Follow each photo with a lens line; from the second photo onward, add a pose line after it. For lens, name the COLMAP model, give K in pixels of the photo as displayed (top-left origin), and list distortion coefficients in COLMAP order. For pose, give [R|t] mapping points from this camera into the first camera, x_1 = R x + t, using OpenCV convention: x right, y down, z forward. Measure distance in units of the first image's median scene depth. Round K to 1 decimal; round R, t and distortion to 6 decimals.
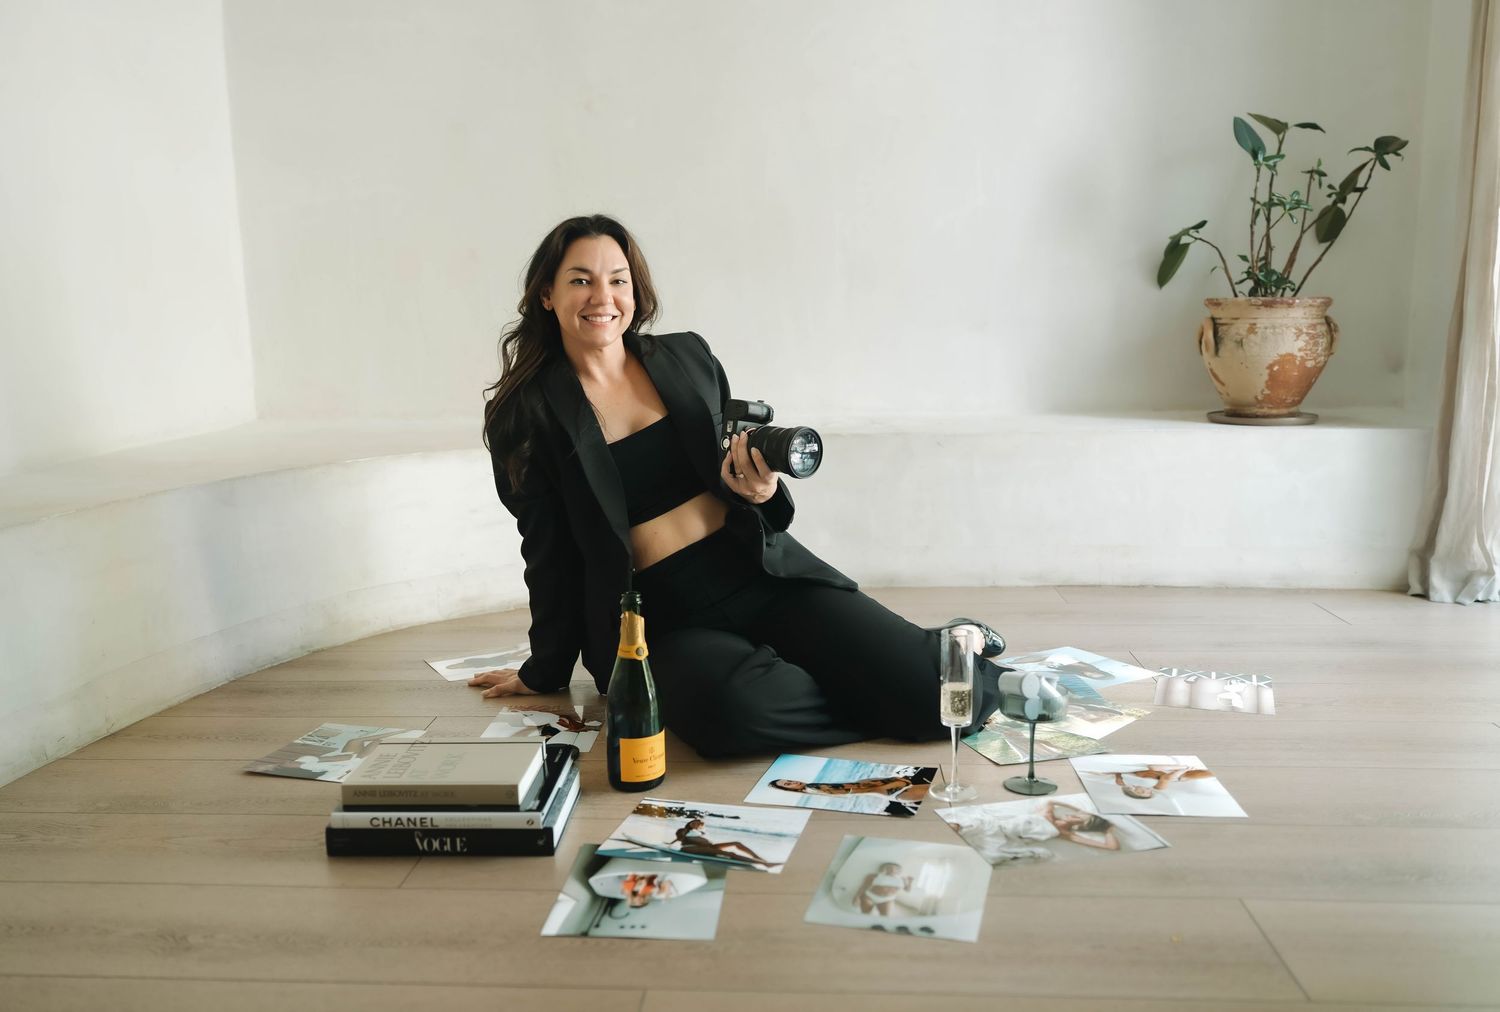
lens RADIAL K [[1154.9, 0, 733.5], [0, 1154.9, 556.3], [0, 0, 1]] dist [0.004317, -0.004252]
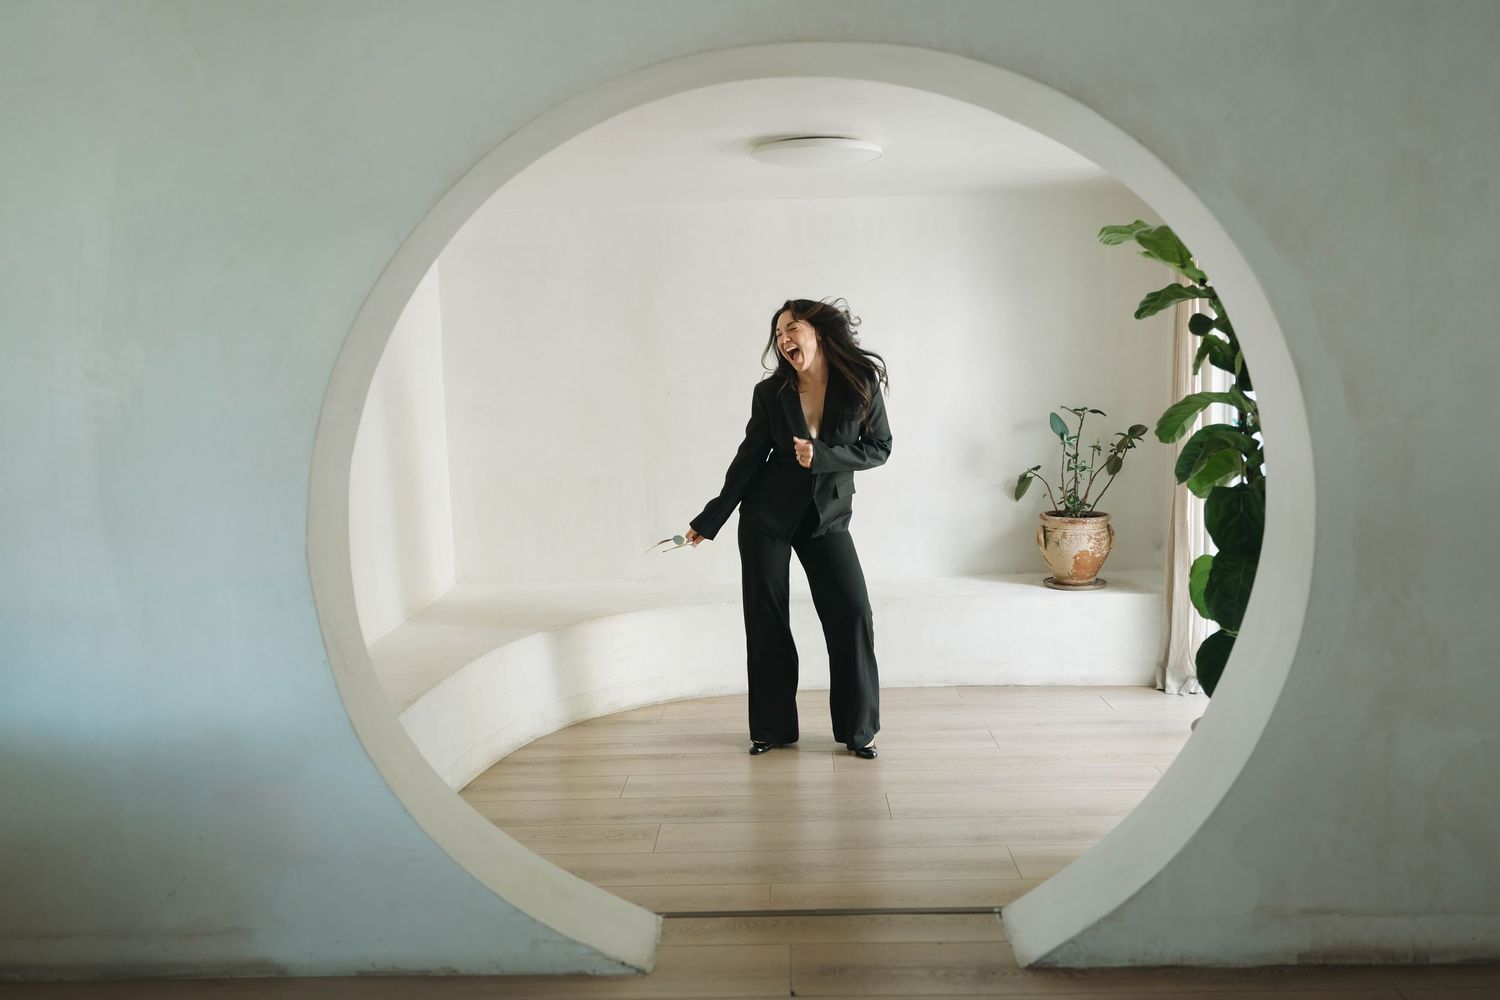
lens RADIAL K [[1244.5, 0, 758.0], [0, 1244.5, 503.3], [0, 0, 1]] dist [-0.002420, 0.011664]
pose [[0.998090, -0.010704, 0.060841, -0.120259], [0.014400, 0.998056, -0.060629, -0.137882], [-0.060074, 0.061389, 0.996304, -0.825843]]
